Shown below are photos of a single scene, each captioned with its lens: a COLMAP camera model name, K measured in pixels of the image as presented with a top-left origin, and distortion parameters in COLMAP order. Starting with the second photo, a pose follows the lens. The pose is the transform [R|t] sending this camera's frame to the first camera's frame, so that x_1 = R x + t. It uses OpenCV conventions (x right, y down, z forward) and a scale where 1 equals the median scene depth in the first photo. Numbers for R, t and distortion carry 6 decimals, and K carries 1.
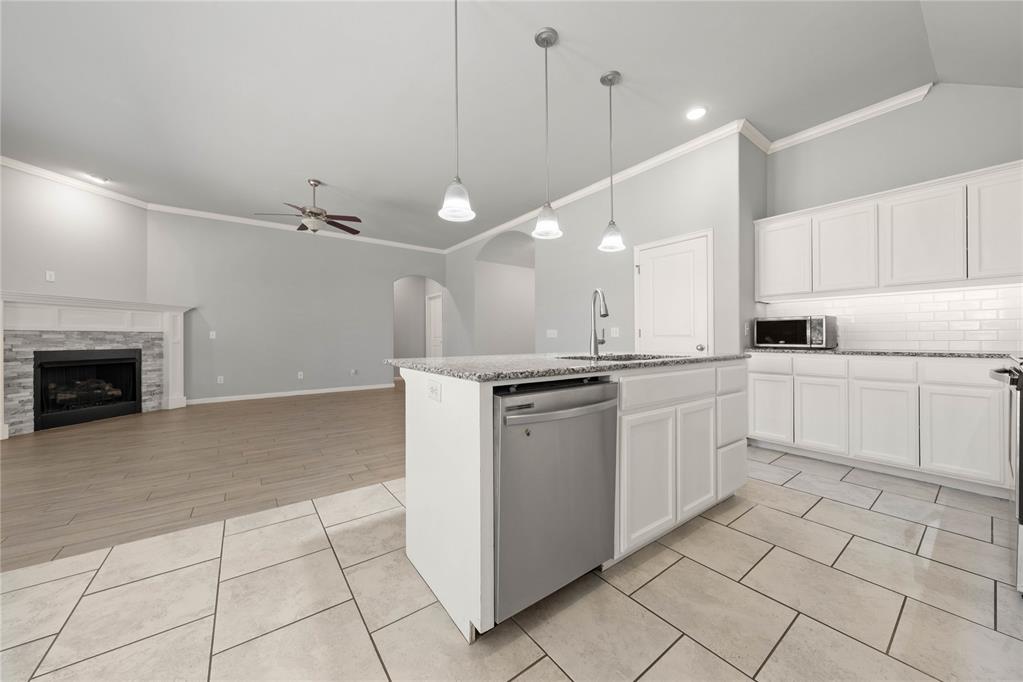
lens RADIAL K [[358.5, 0, 510.9], [0, 358.5, 338.0], [0, 0, 1]] dist [0.000542, 0.000135]
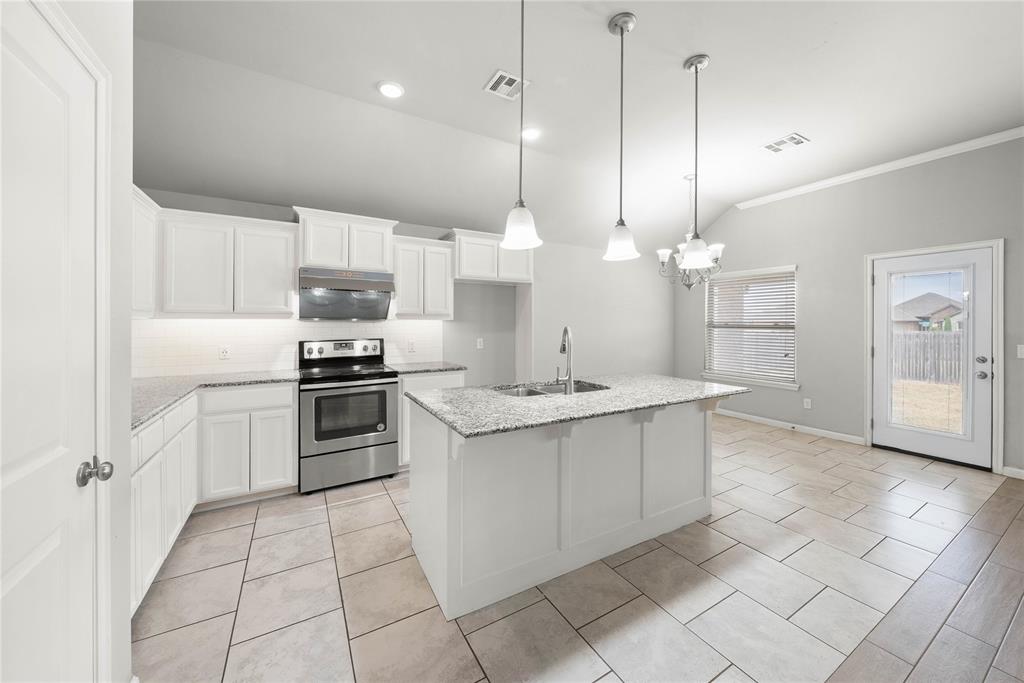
lens RADIAL K [[373.5, 0, 515.1], [0, 373.5, 323.0], [0, 0, 1]] dist [0.000262, 0.000009]
pose [[-0.995263, 0.002700, 0.097178, 0.145508], [0.002620, 0.999996, -0.000945, -0.080570], [-0.097180, -0.000686, -0.995267, 1.098462]]
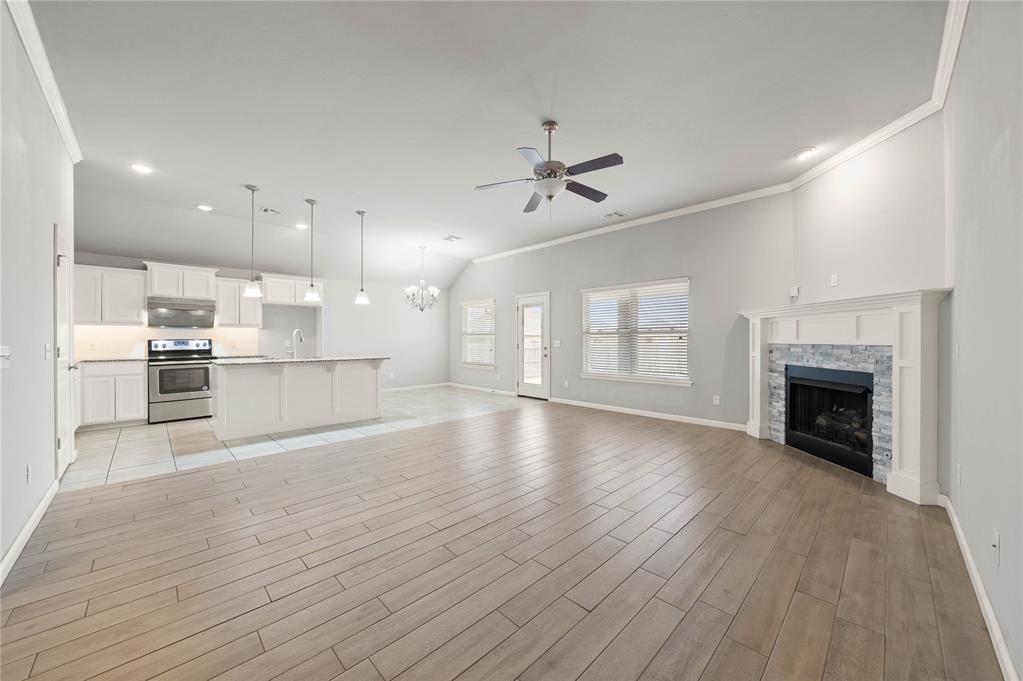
lens RADIAL K [[375.0, 0, 517.2], [0, 375.0, 340.8], [0, 0, 1]] dist [0.008019, 0.000008]
pose [[-0.988114, 0.005760, -0.153618, -0.421192], [0.005292, 0.999980, 0.003456, -0.036443], [0.153635, 0.002602, -0.988124, 1.896337]]
